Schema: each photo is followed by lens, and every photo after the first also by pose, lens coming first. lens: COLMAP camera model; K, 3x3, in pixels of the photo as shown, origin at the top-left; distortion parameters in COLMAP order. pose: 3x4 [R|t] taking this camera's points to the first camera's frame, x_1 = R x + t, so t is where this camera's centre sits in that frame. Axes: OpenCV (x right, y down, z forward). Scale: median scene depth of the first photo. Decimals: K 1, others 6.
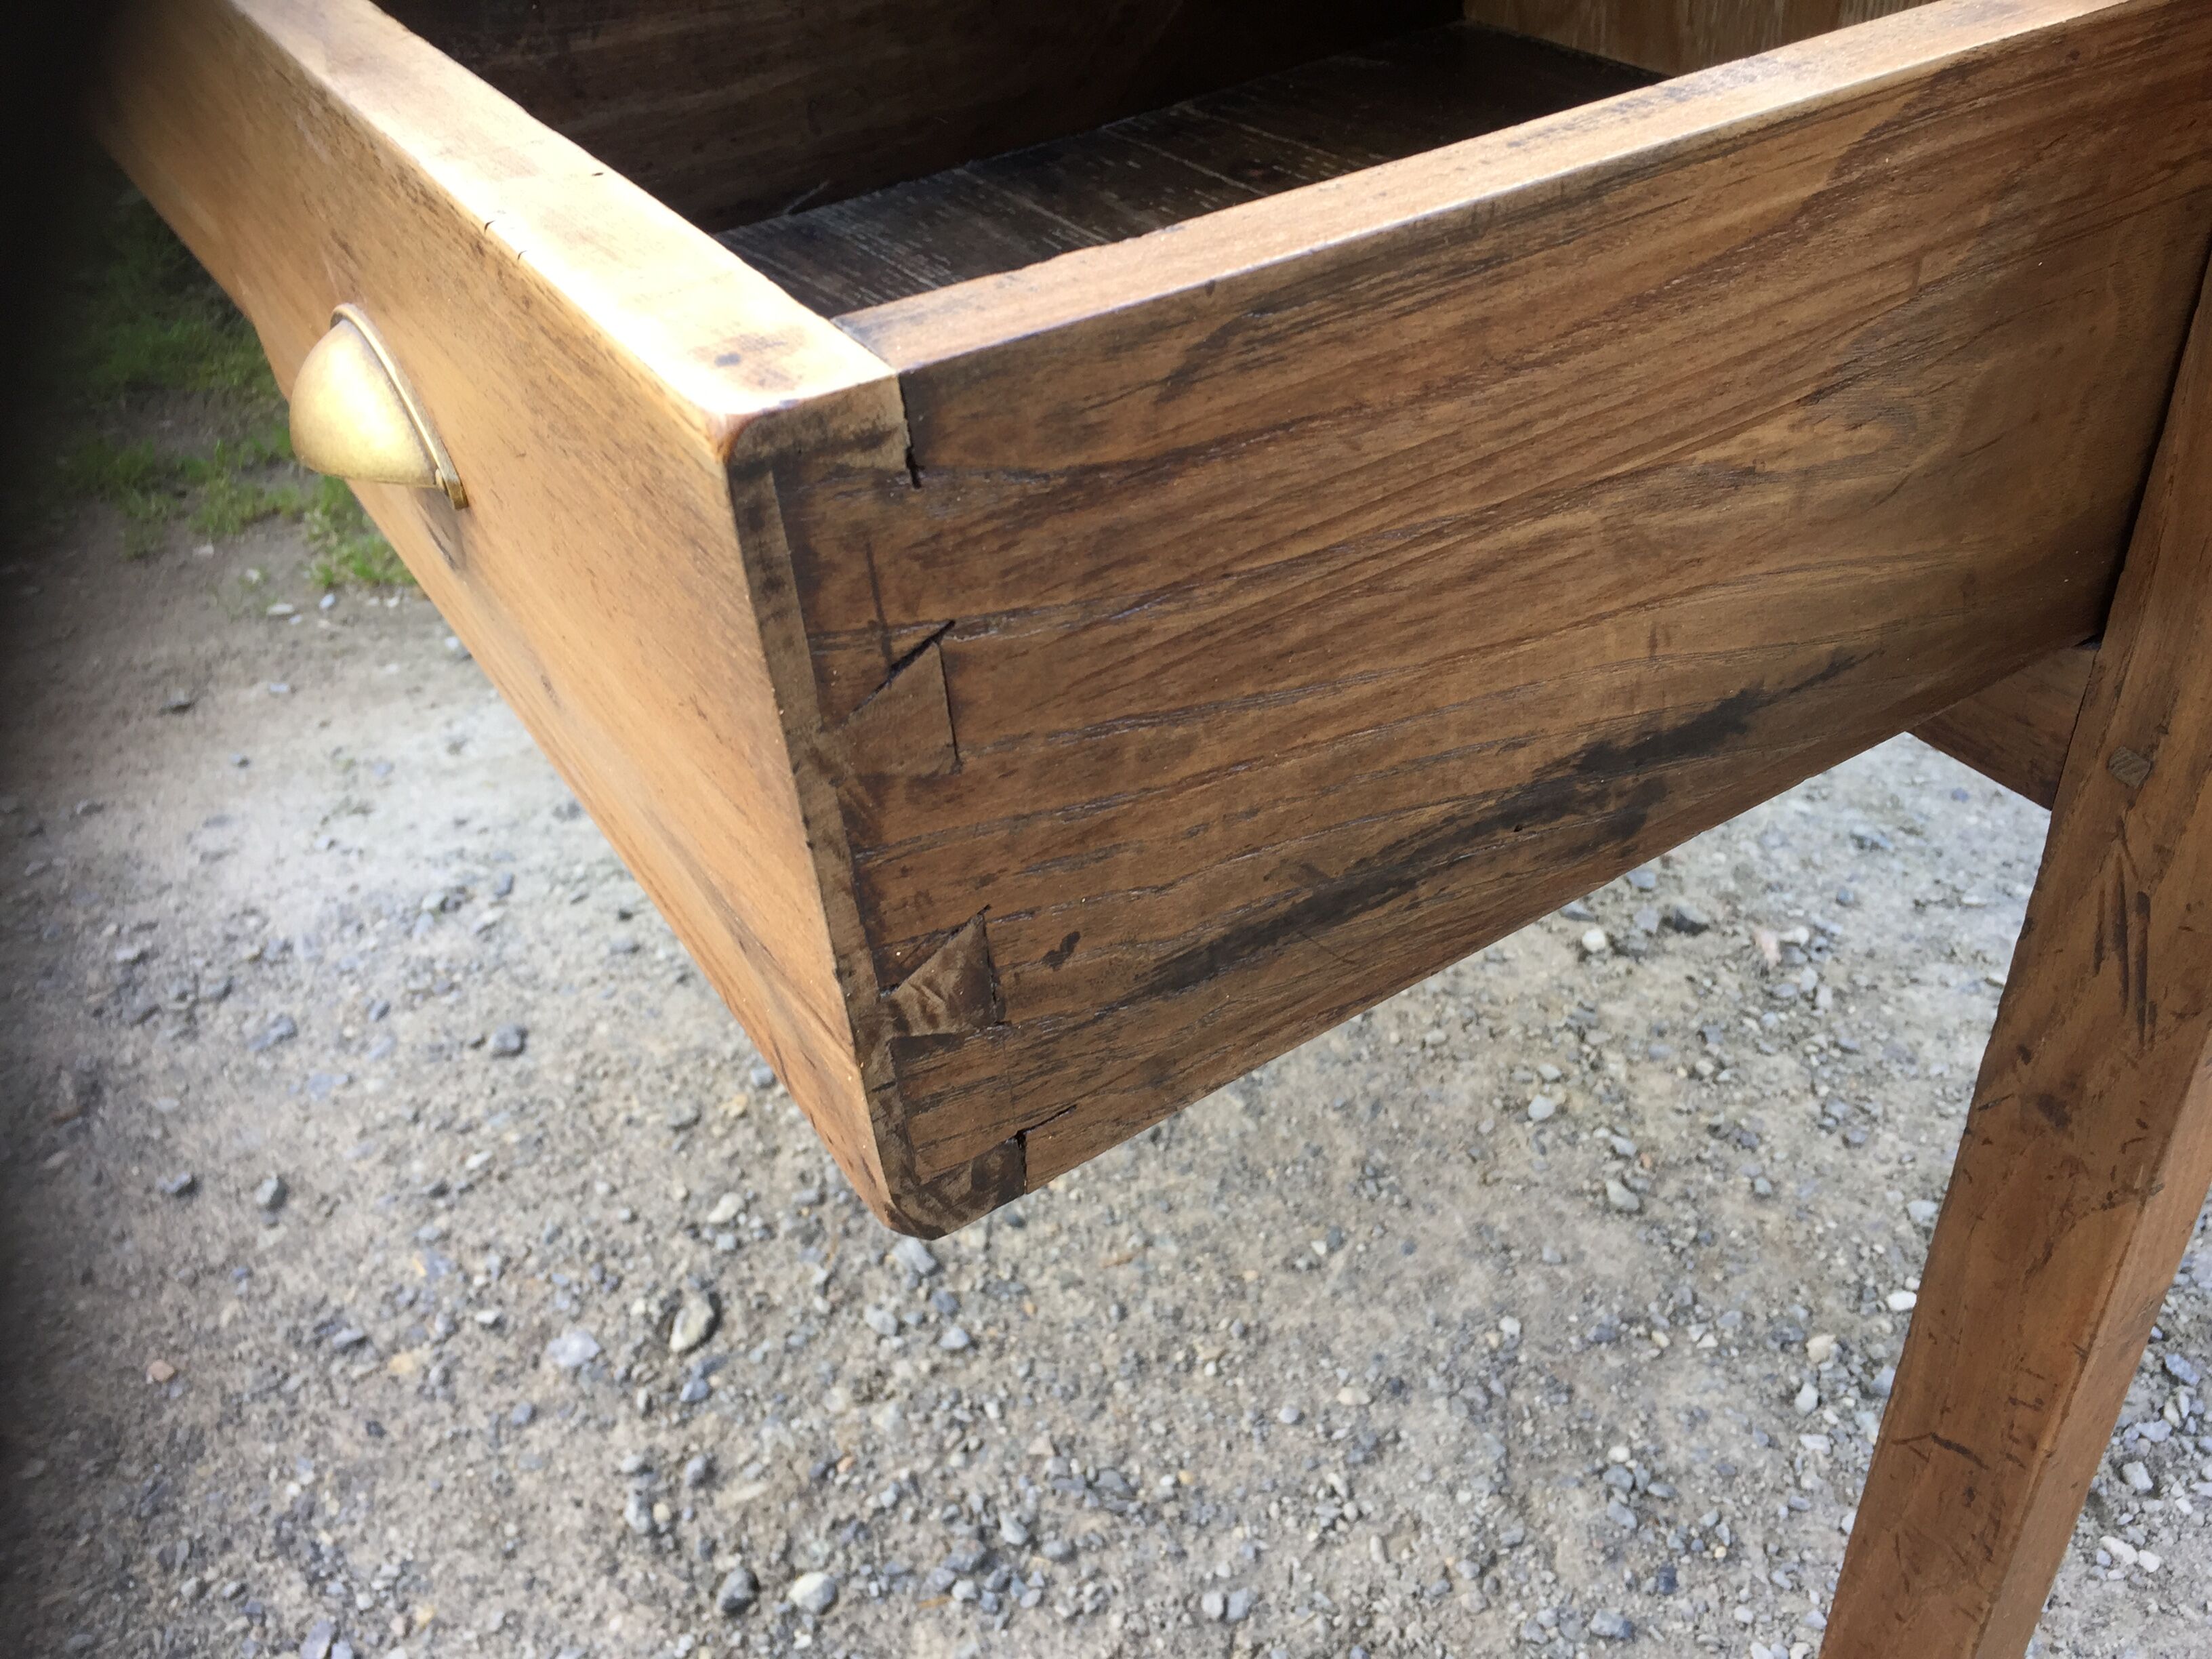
lens RADIAL K [[1928.9, 0, 1095.4], [0, 1928.9, 837.0], [0, 0, 1]] dist [0.074707, -0.126736]
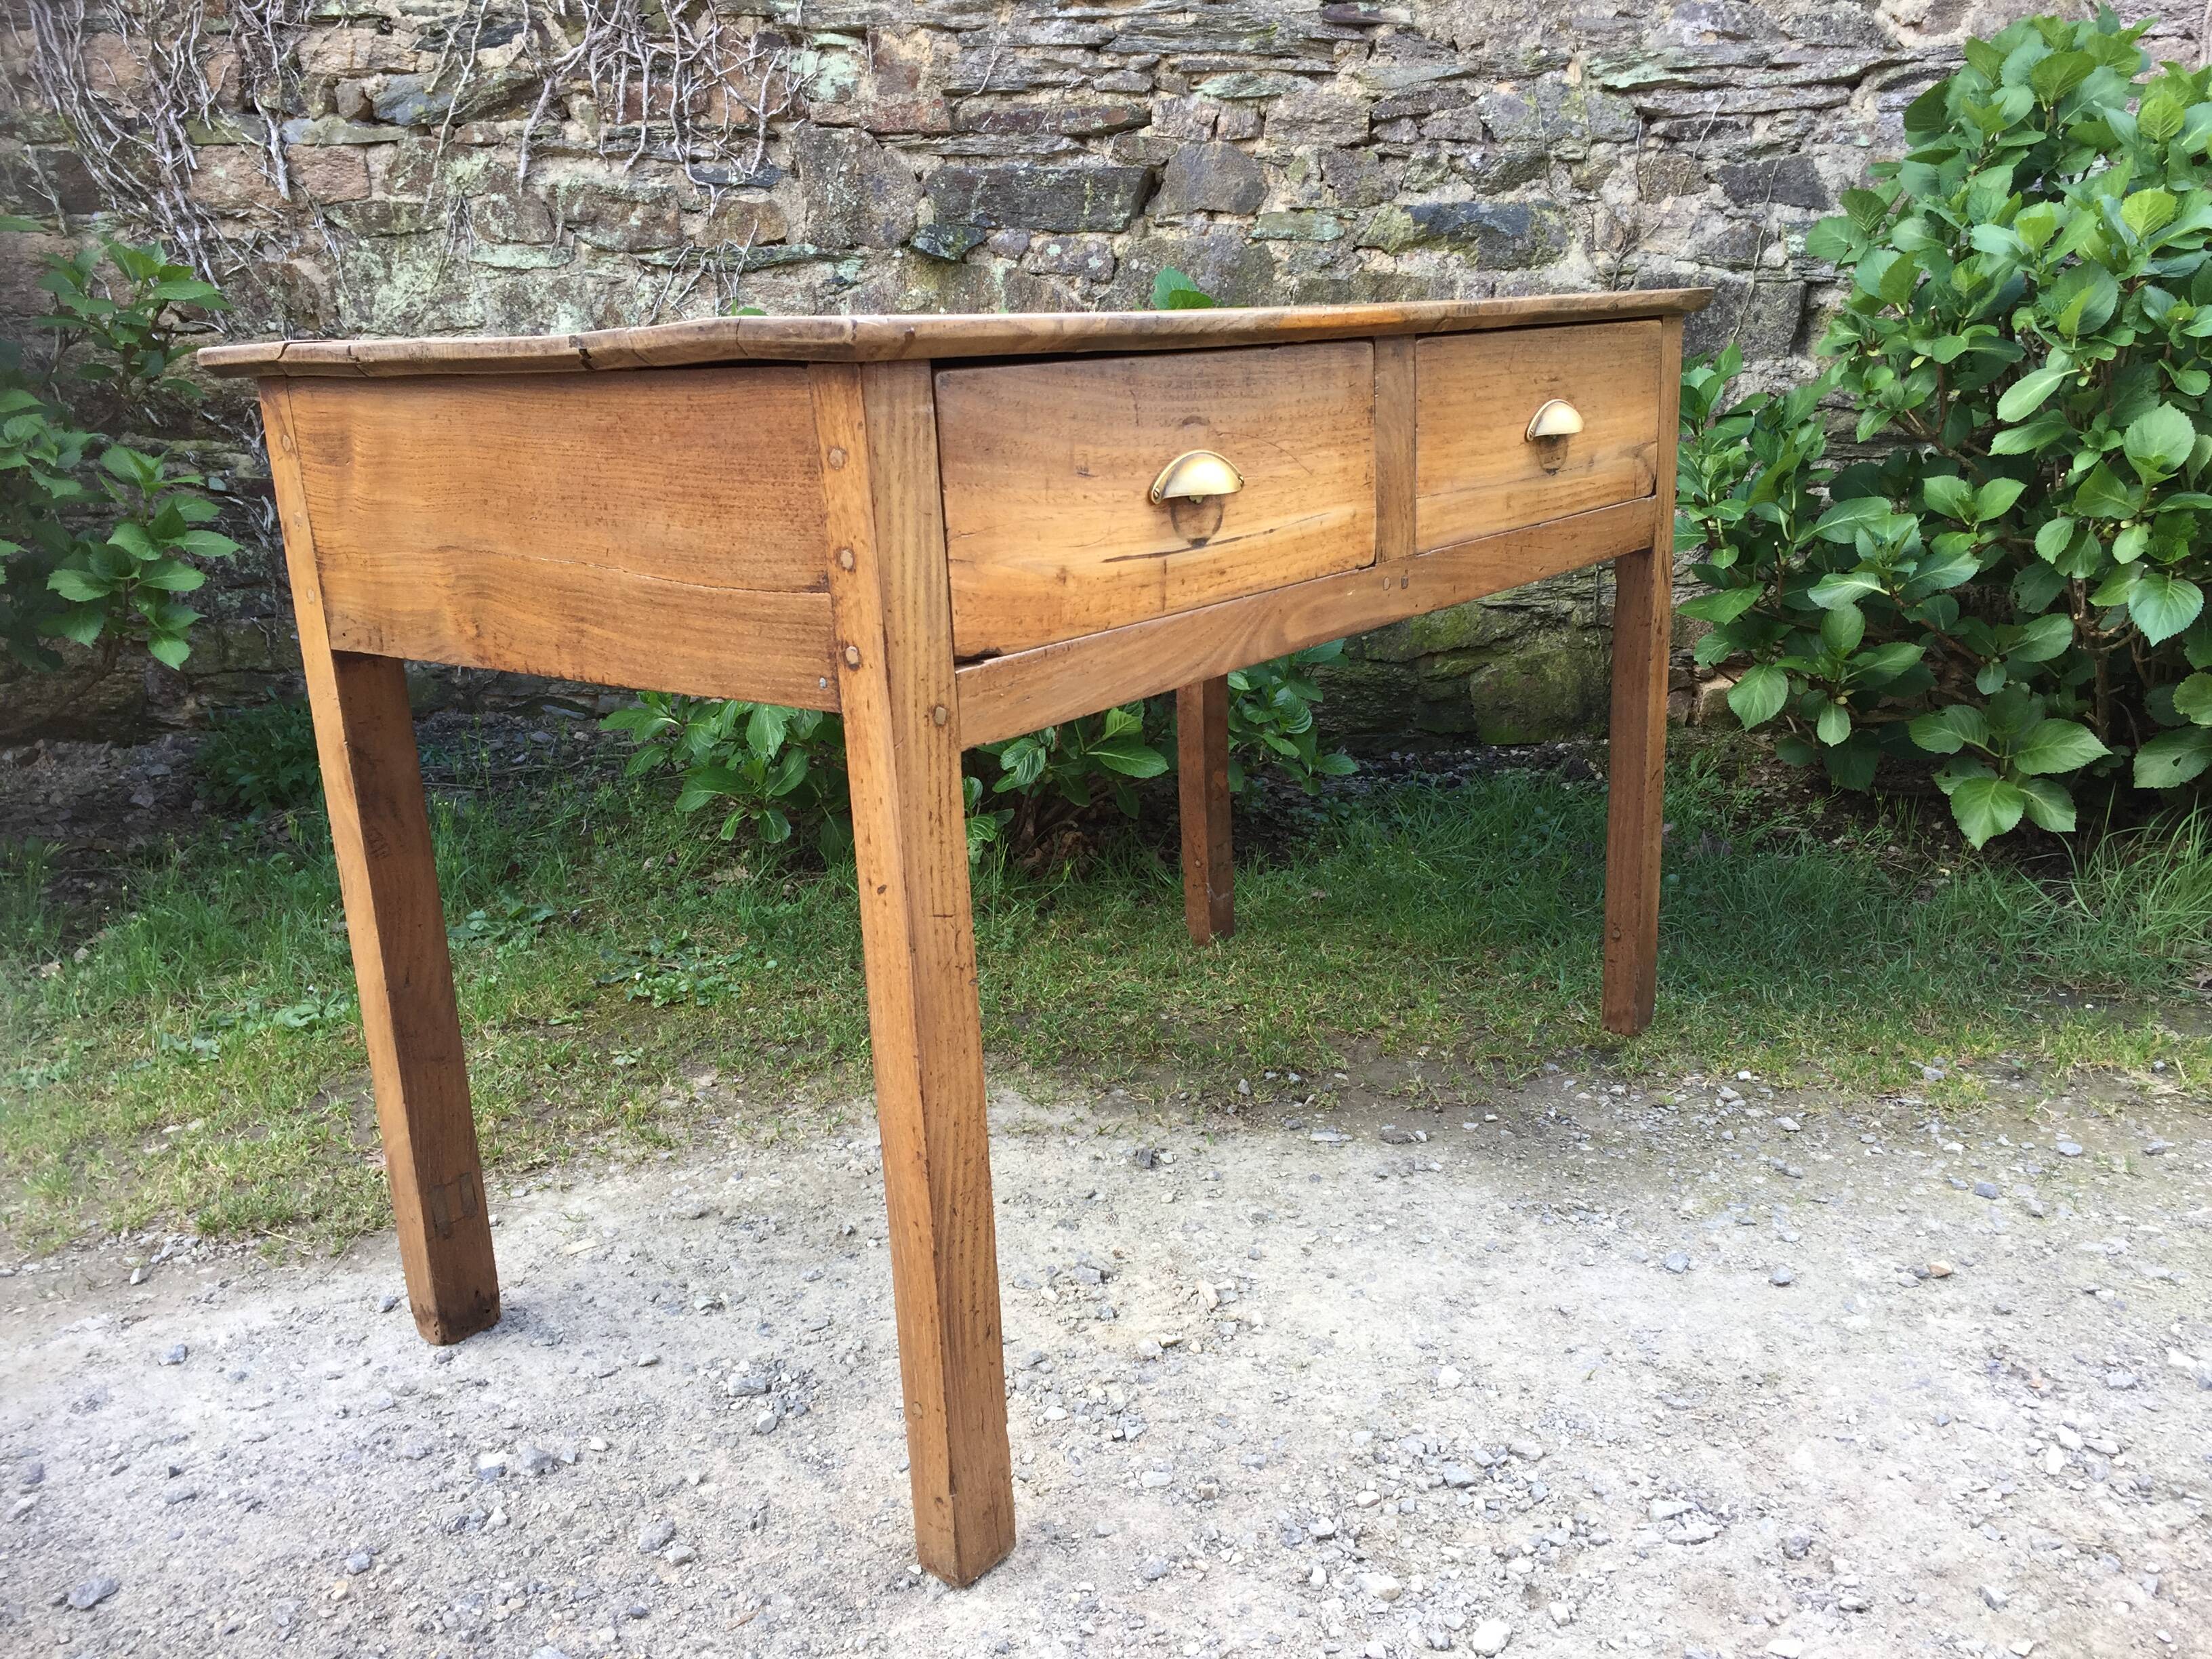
lens RADIAL K [[1893.0, 0, 1120.7], [0, 1893.0, 831.8], [0, 0, 1]] dist [0.094382, -0.132744]
pose [[0.930924, -0.073330, 0.357775, -0.156552], [0.203609, 0.917473, -0.341741, 0.238435], [-0.303189, 0.390981, 0.869028, -0.217877]]
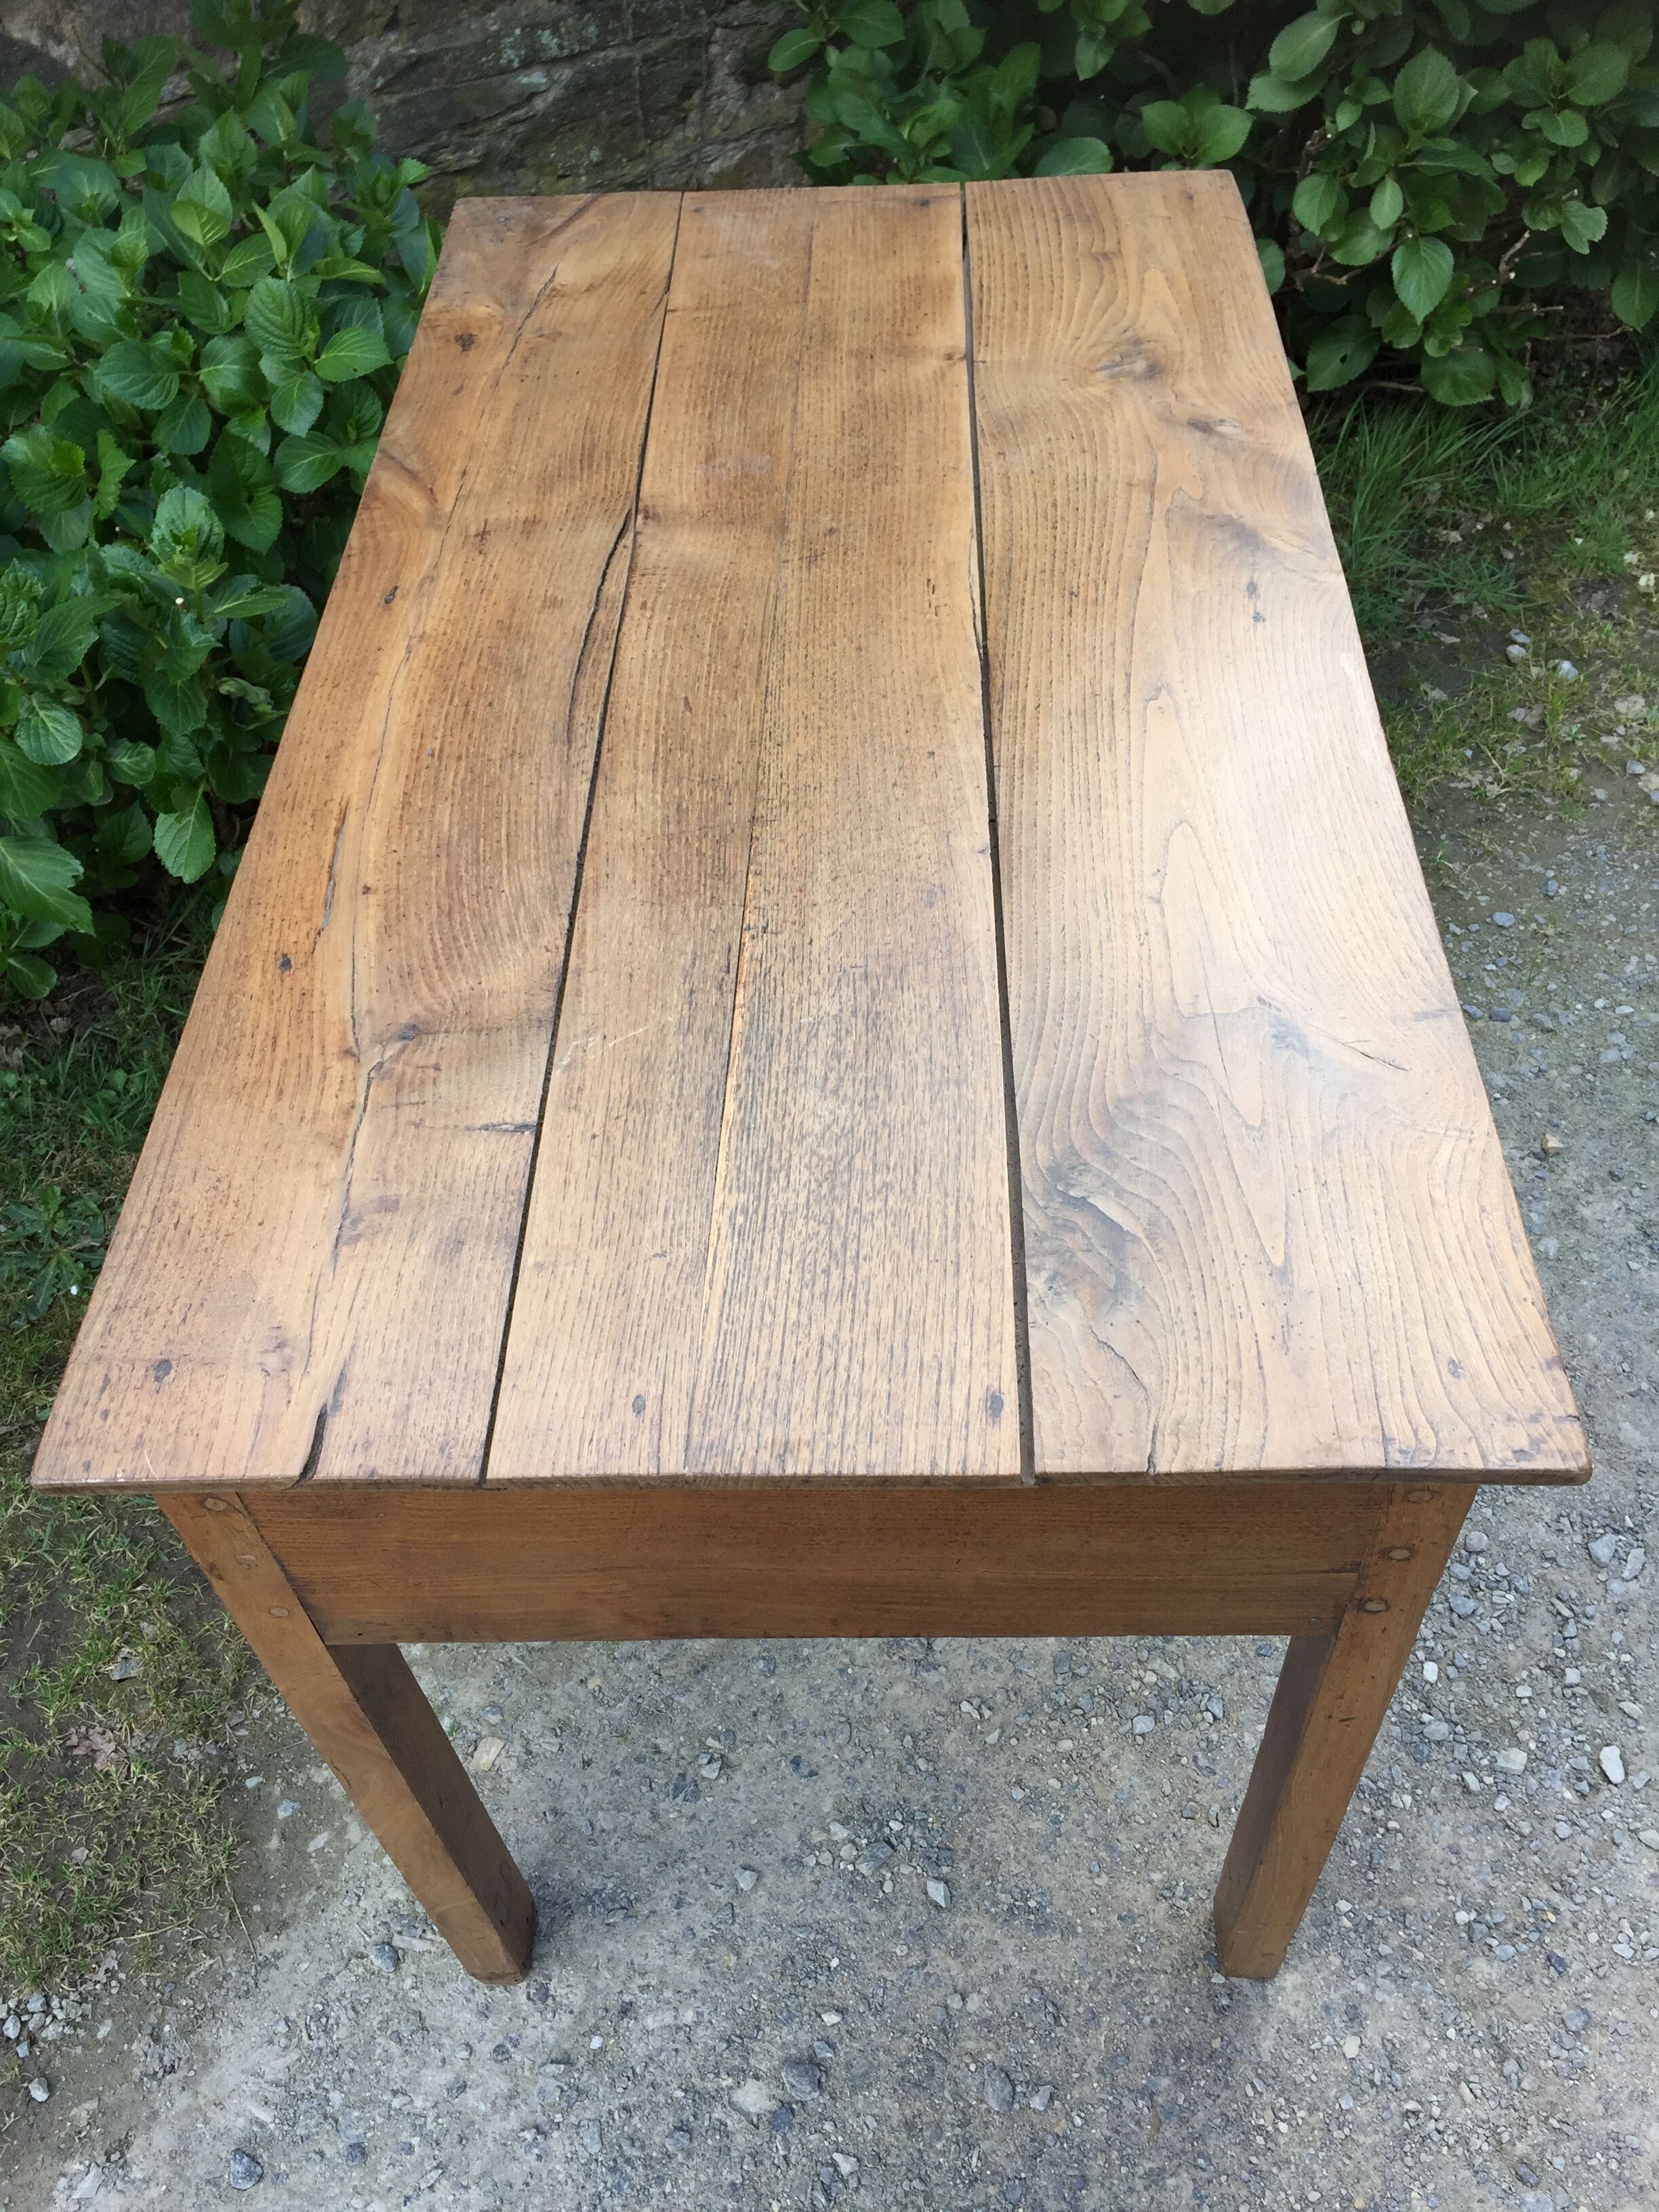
lens RADIAL K [[1893.0, 0, 834.4], [0, 1893.0, 1115.7], [0, 0, 1]] dist [0.094382, -0.132744]
pose [[0.539632, -0.613138, 0.576940, -0.438411], [0.508308, 0.783562, 0.357286, -0.886583], [-0.671134, 0.100460, 0.734498, 0.177699]]
